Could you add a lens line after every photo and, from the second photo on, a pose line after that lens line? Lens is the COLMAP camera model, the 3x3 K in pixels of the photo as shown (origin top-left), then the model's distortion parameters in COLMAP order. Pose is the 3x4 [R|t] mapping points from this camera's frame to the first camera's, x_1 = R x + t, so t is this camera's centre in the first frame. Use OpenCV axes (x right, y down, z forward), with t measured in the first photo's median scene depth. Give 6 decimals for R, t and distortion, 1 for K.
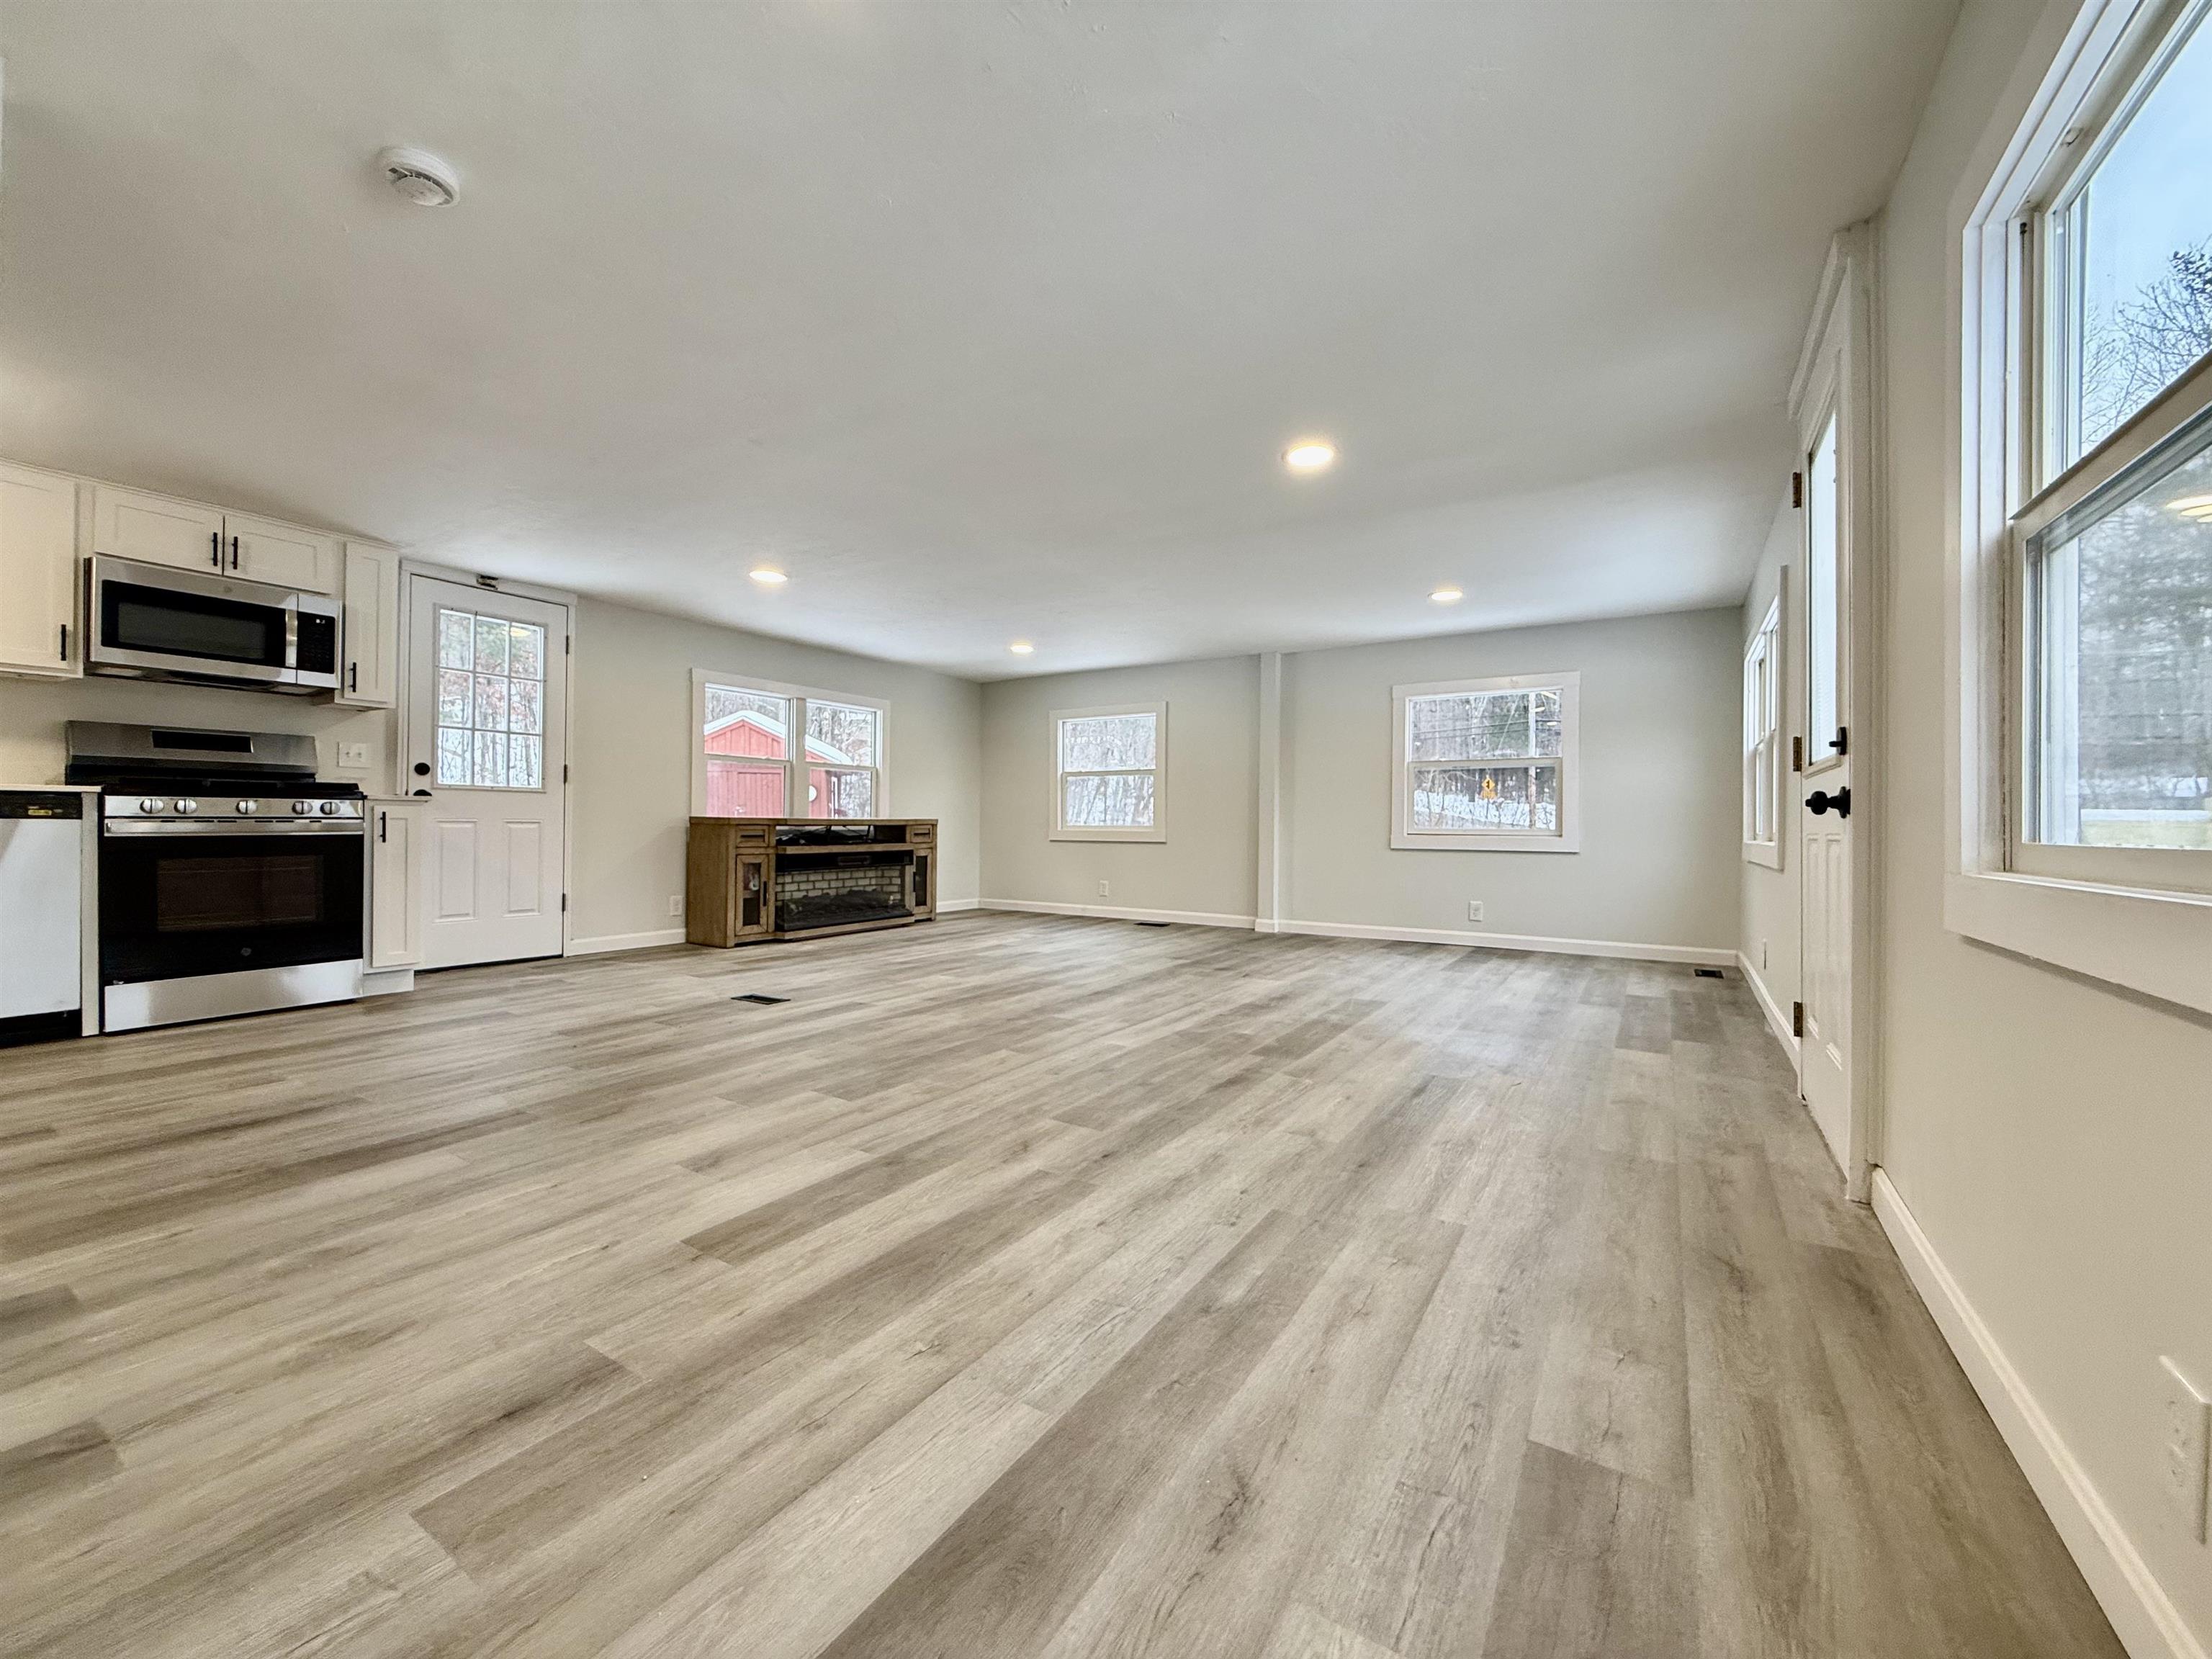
lens RADIAL K [[877.9, 0, 1100.6], [0, 877.9, 826.7], [0, 0, 1]] dist [-0.000147, -0.000417]
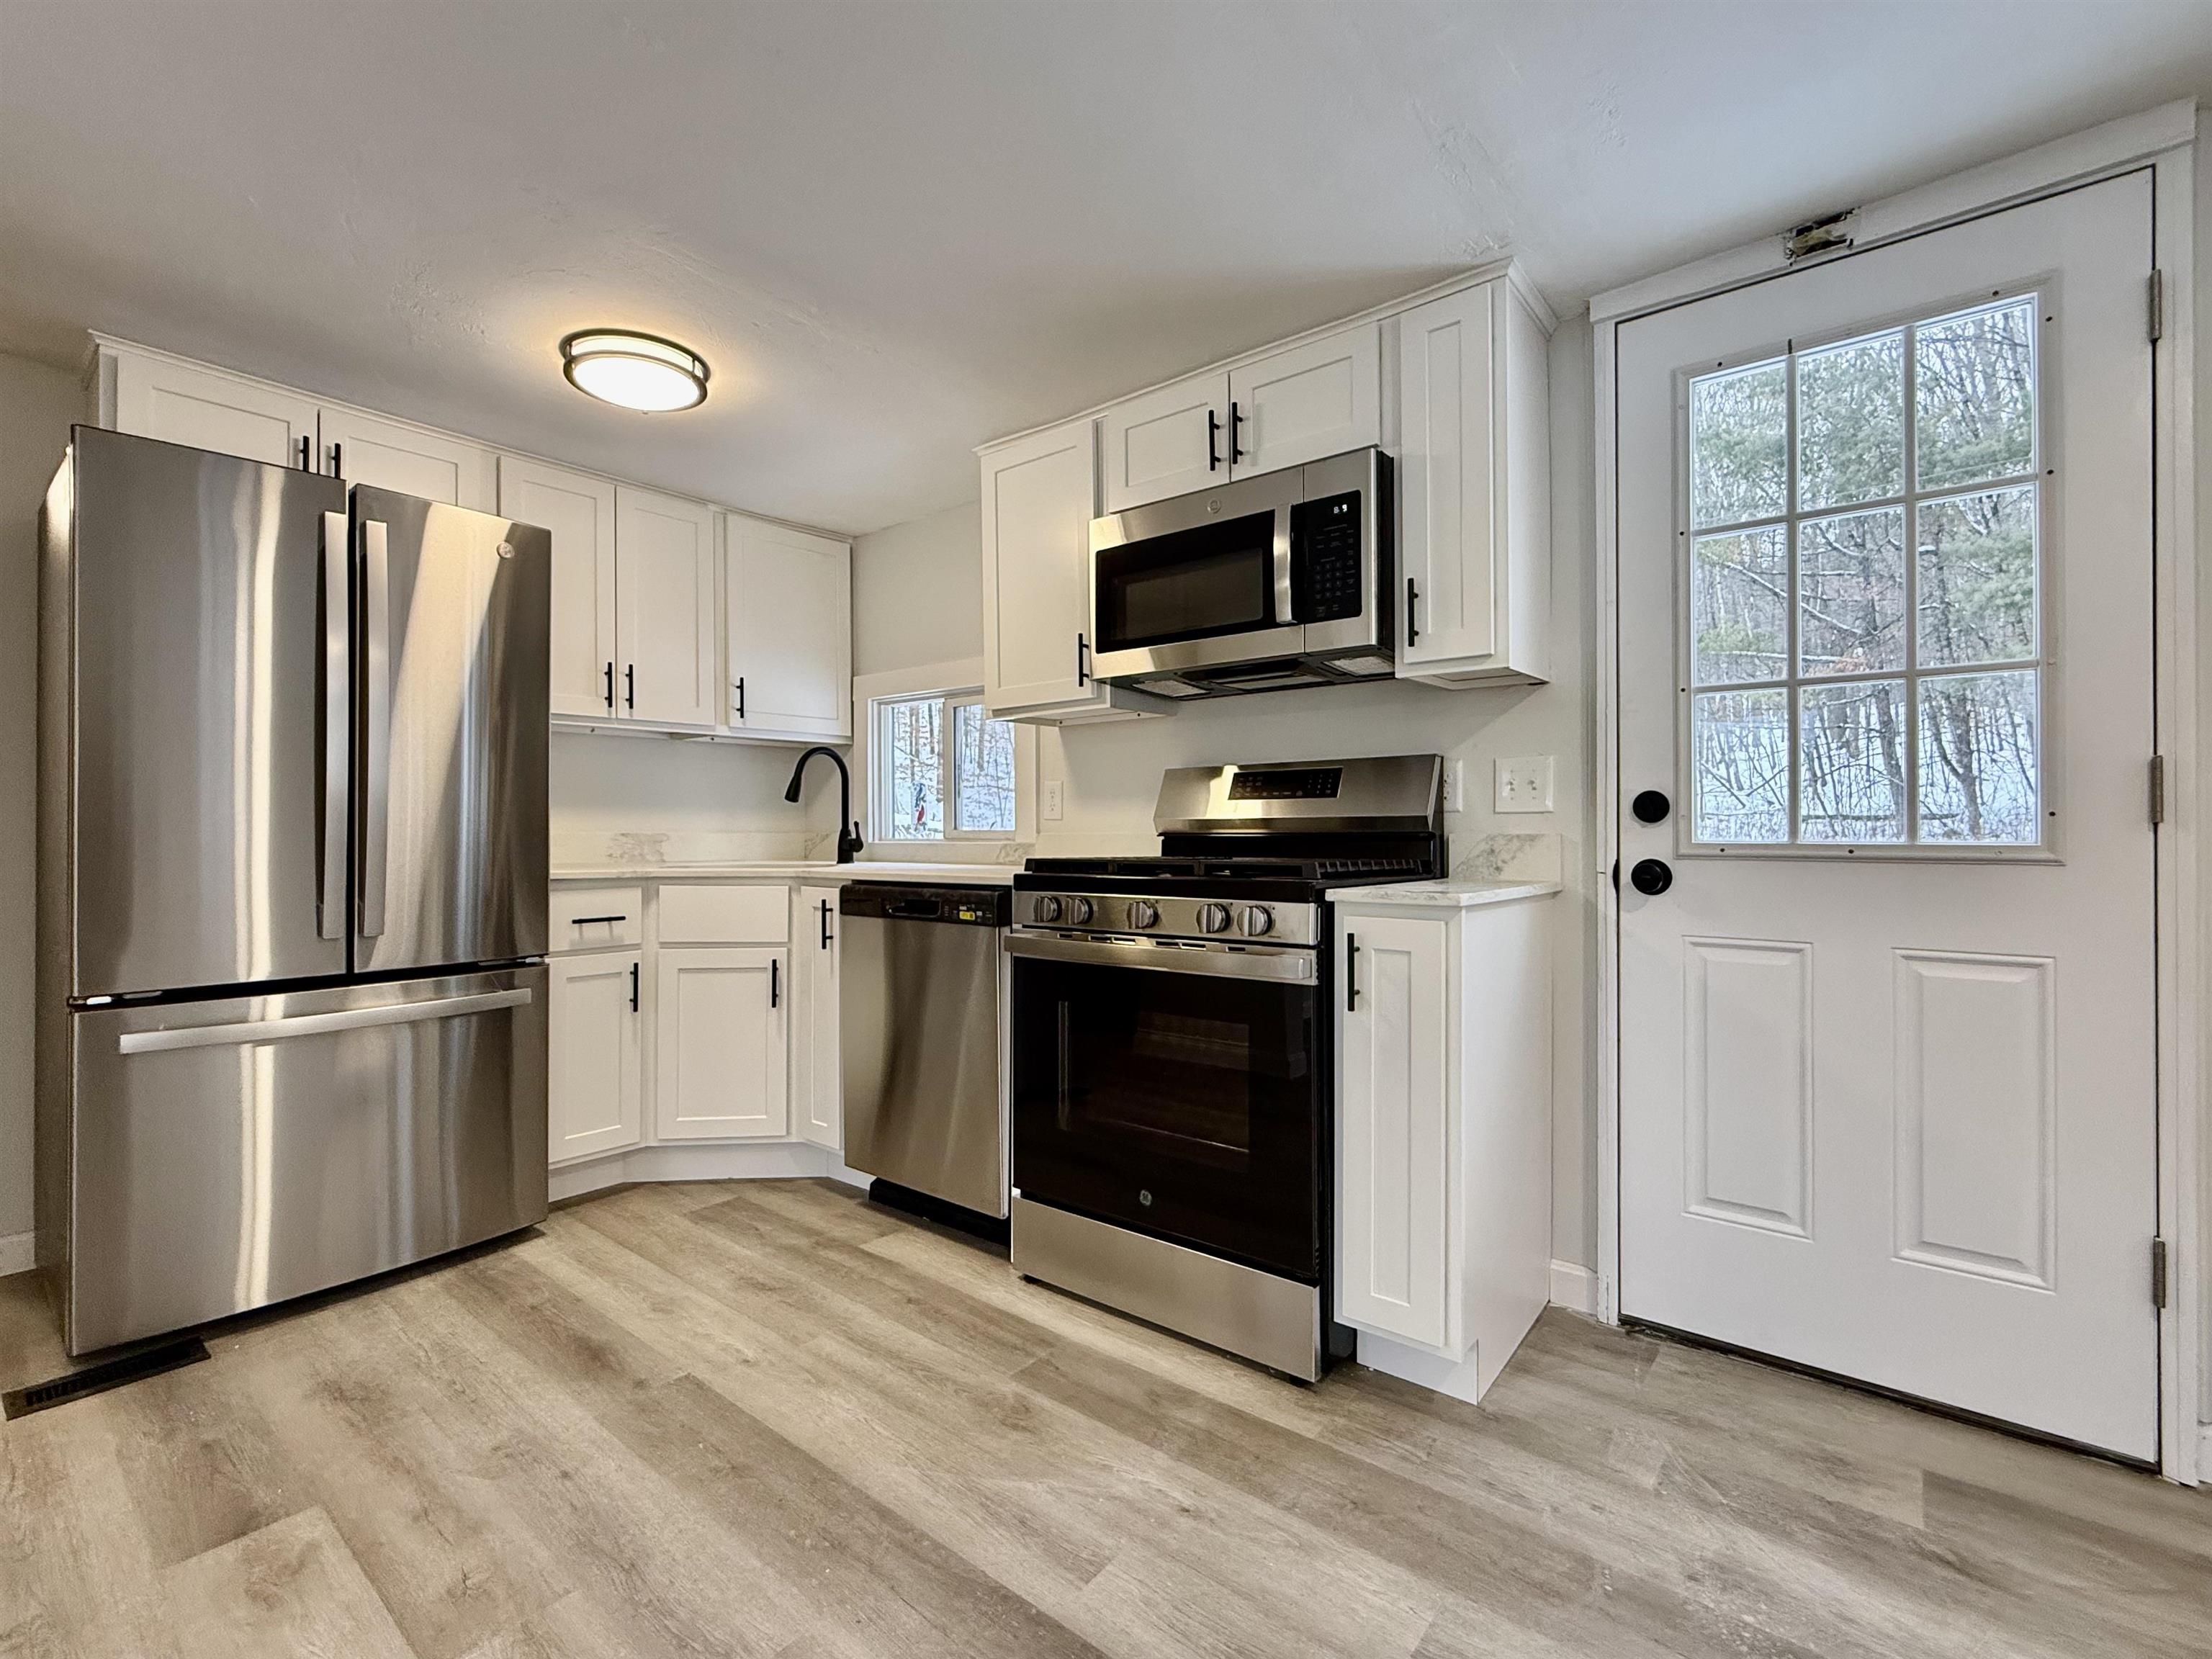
lens RADIAL K [[987.4, 0, 1104.6], [0, 987.4, 825.2], [0, 0, 1]] dist [0.000256, -0.000308]
pose [[-0.118496, -0.016237, -0.992822, -0.360276], [-0.001373, 0.999868, -0.016189, -0.058454], [0.992954, -0.000555, -0.118503, 0.943927]]
